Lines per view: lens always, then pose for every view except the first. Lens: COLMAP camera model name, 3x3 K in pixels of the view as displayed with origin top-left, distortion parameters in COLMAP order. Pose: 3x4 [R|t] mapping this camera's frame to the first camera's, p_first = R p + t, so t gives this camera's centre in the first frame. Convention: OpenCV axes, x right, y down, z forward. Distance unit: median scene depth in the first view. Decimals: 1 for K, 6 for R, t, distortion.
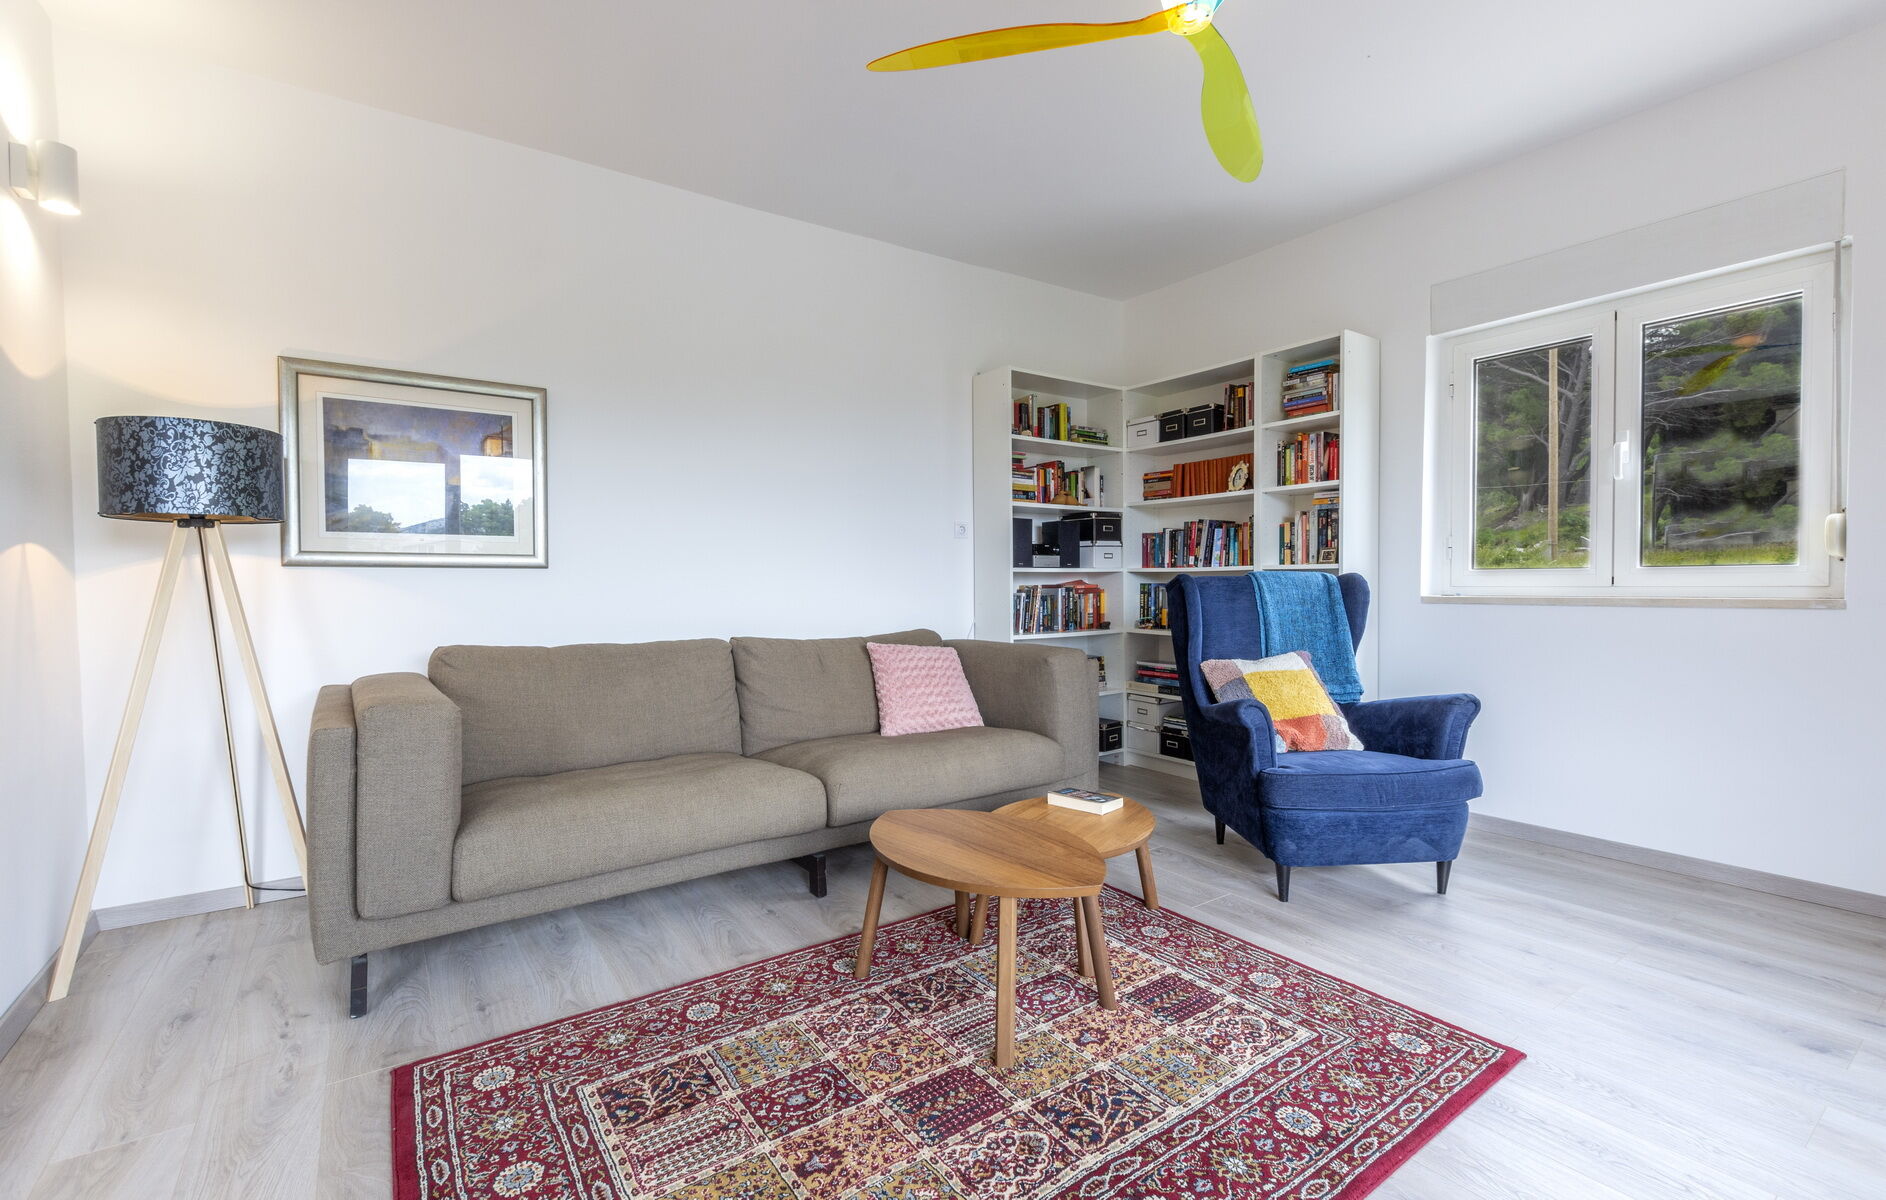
lens RADIAL K [[811.5, 0, 941.2], [0, 811.5, 603.1], [0, 0, 1]] dist [0.009820, -0.004596]
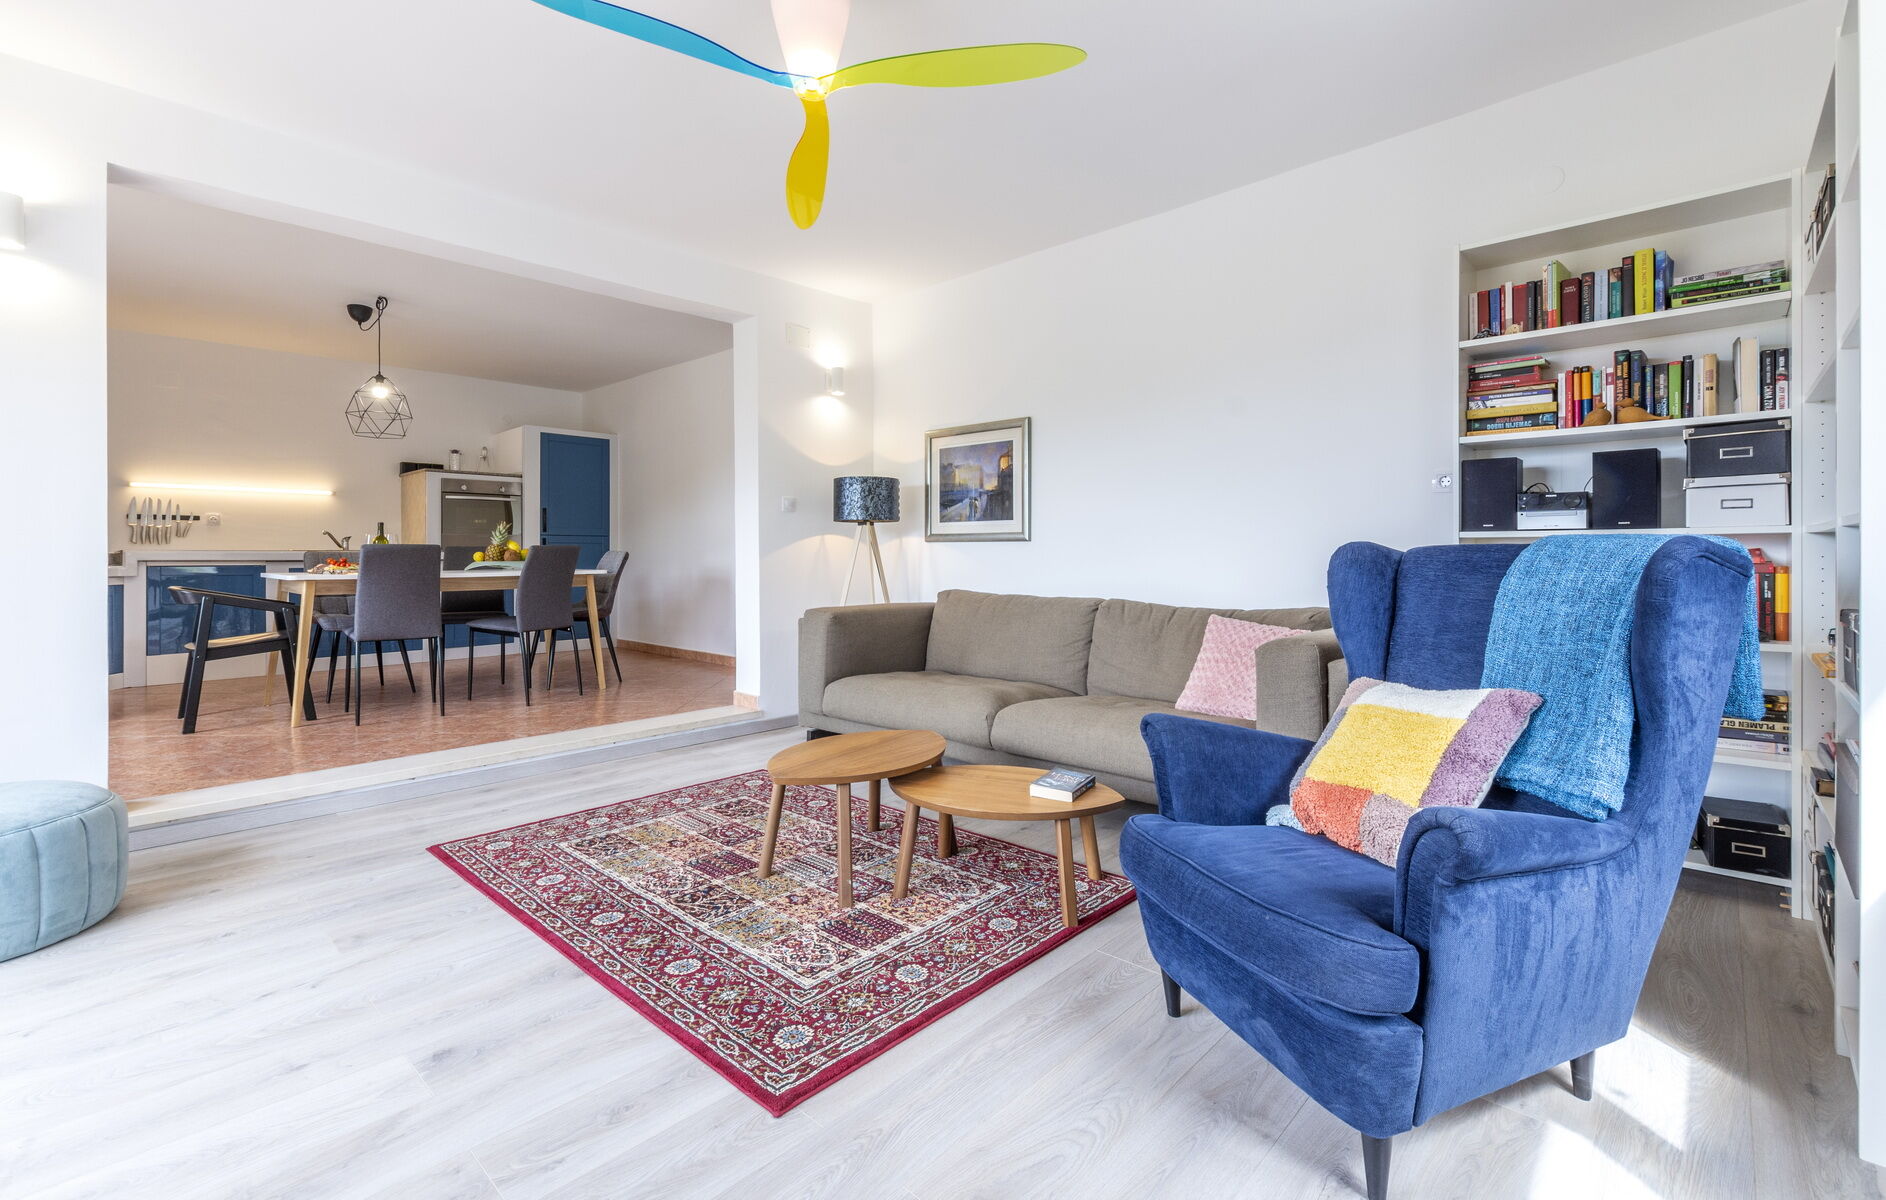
lens RADIAL K [[811.5, 0, 948.4], [0, 811.5, 541.9], [0, 0, 1]] dist [0.009820, -0.004596]
pose [[0.219710, -0.006839, -0.975541, 0.894720], [-0.024970, 0.999608, -0.012631, -0.019171], [0.975246, 0.027135, 0.219453, 0.549114]]
